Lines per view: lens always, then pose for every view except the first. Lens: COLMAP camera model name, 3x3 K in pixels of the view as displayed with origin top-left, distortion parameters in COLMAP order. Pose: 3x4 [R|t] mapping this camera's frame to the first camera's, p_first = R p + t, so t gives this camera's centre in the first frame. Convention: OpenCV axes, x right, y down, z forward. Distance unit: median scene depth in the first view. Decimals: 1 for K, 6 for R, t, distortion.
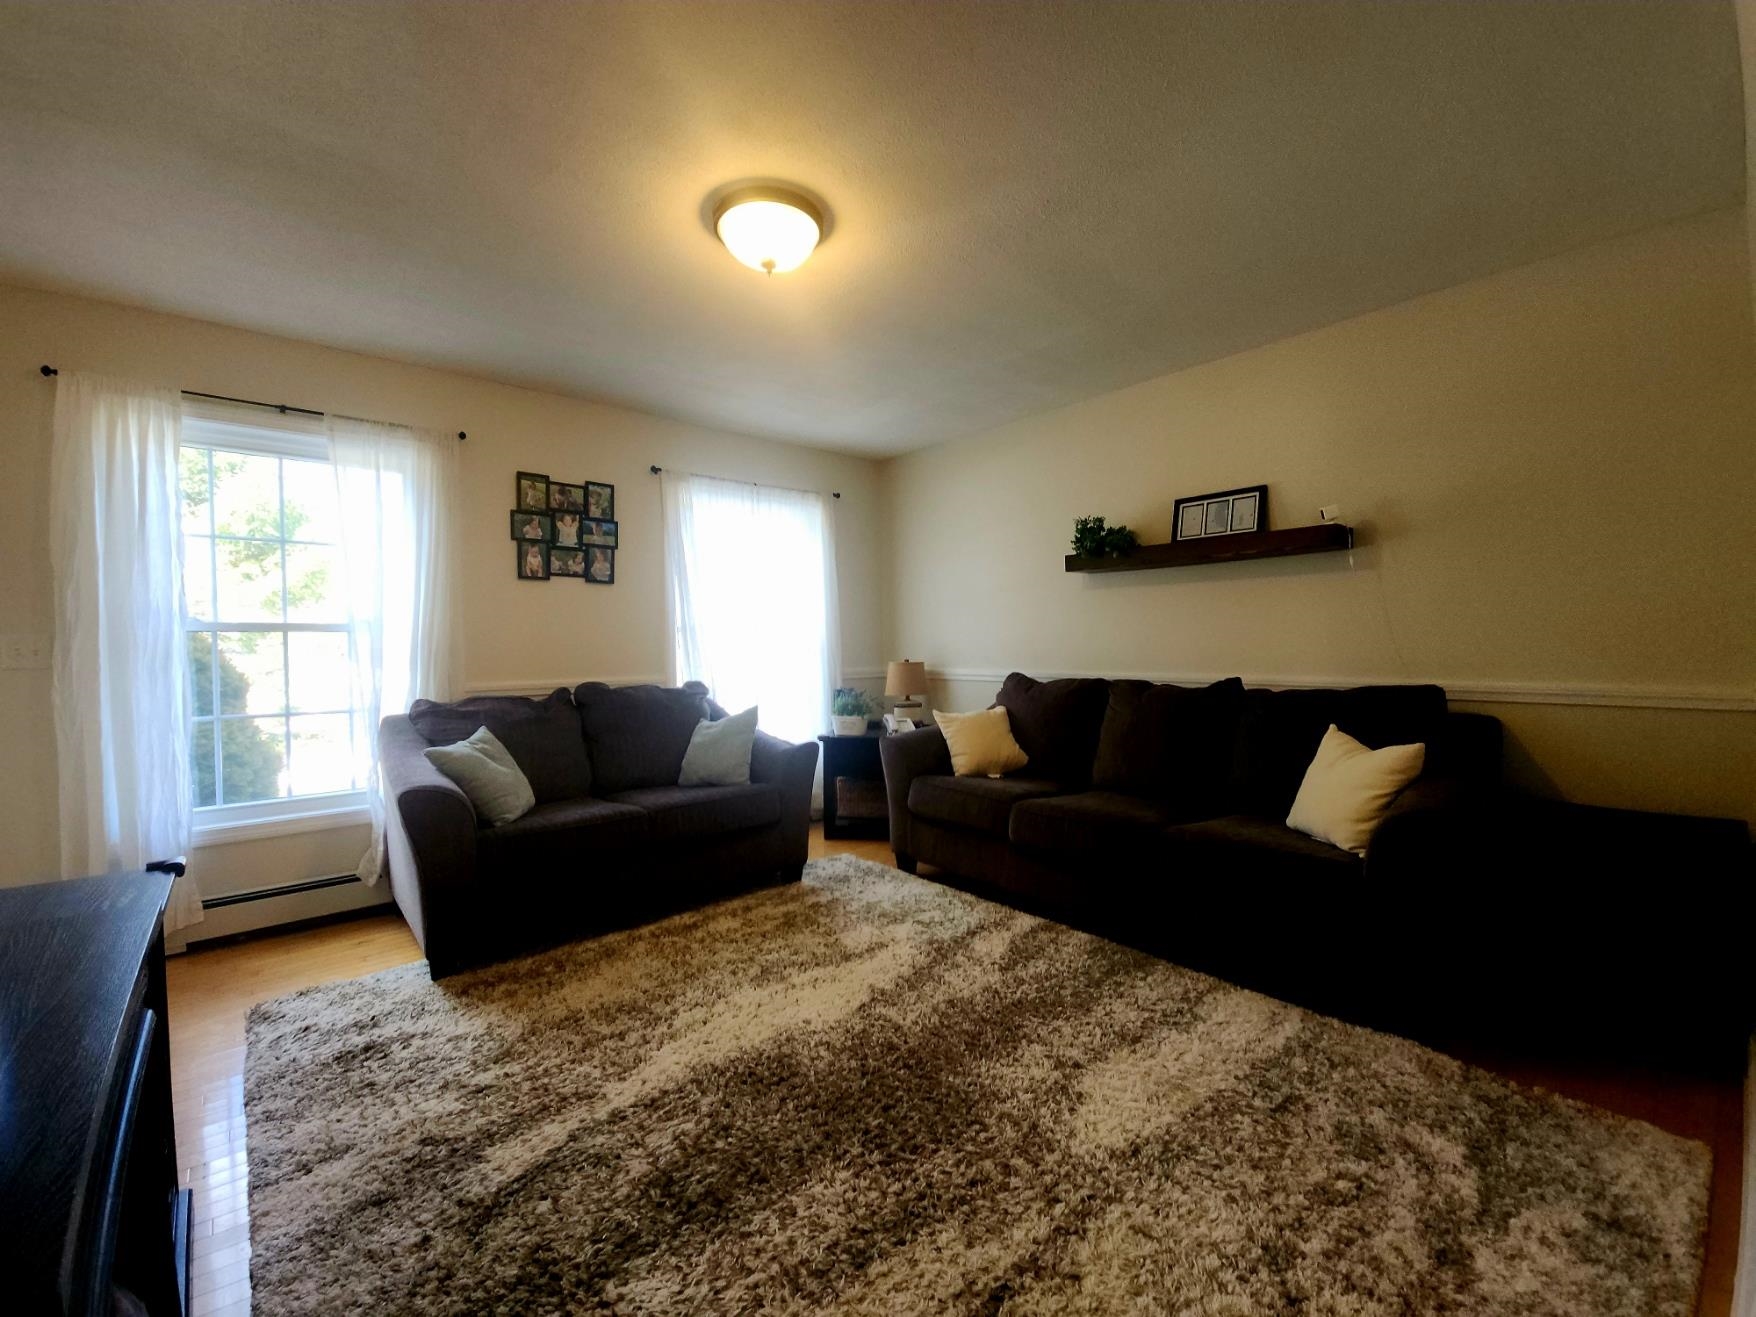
lens RADIAL K [[719.5, 0, 867.4], [0, 719.5, 652.5], [0, 0, 1]] dist [0.002335, -0.000596]
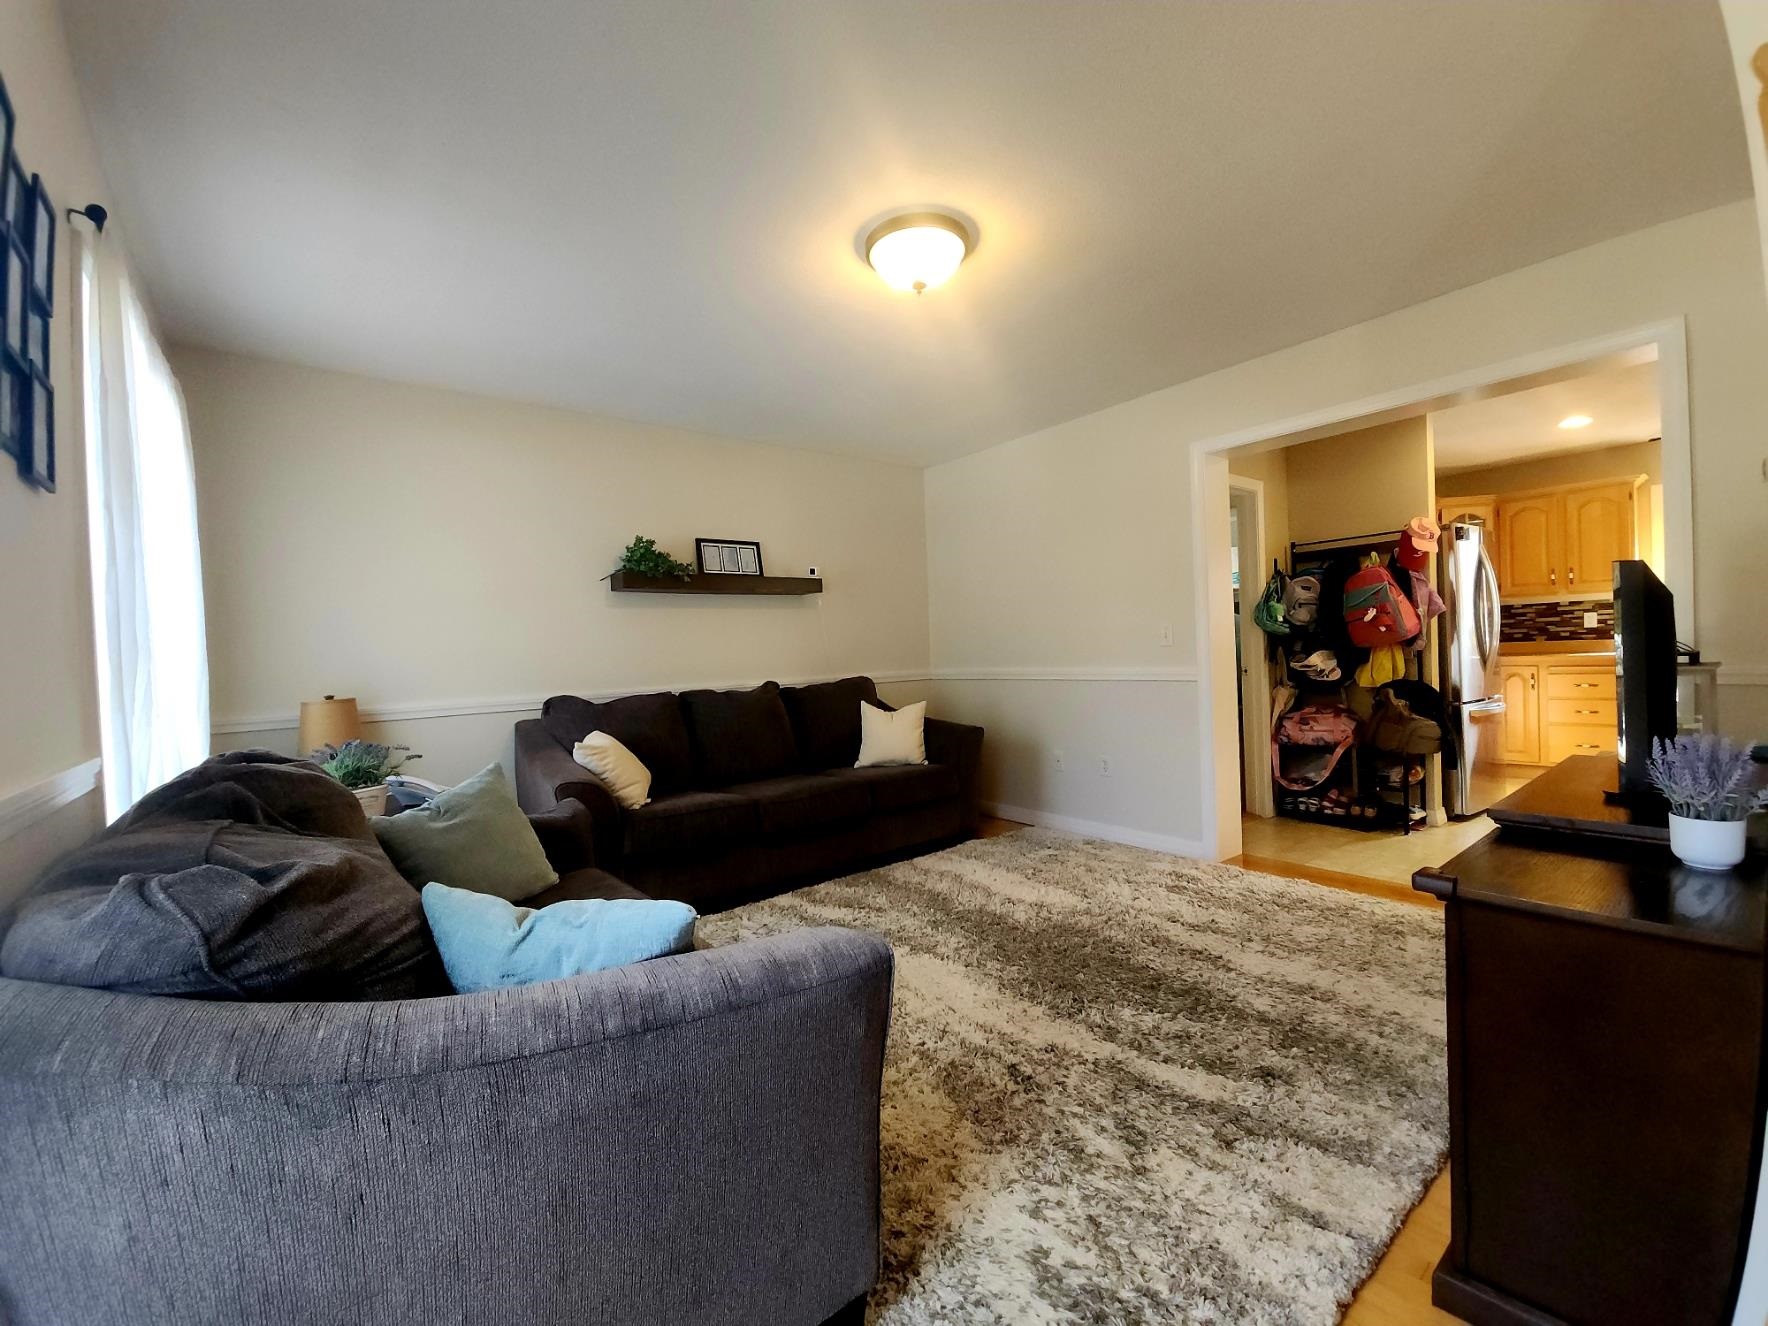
lens RADIAL K [[724.4, 0, 874.3], [0, 724.4, 665.5], [0, 0, 1]] dist [0.002335, -0.000596]
pose [[0.045300, -0.015840, 0.998848, -1.173638], [0.052977, 0.998505, 0.013432, -0.003565], [-0.997568, 0.052307, 0.046072, 1.021355]]
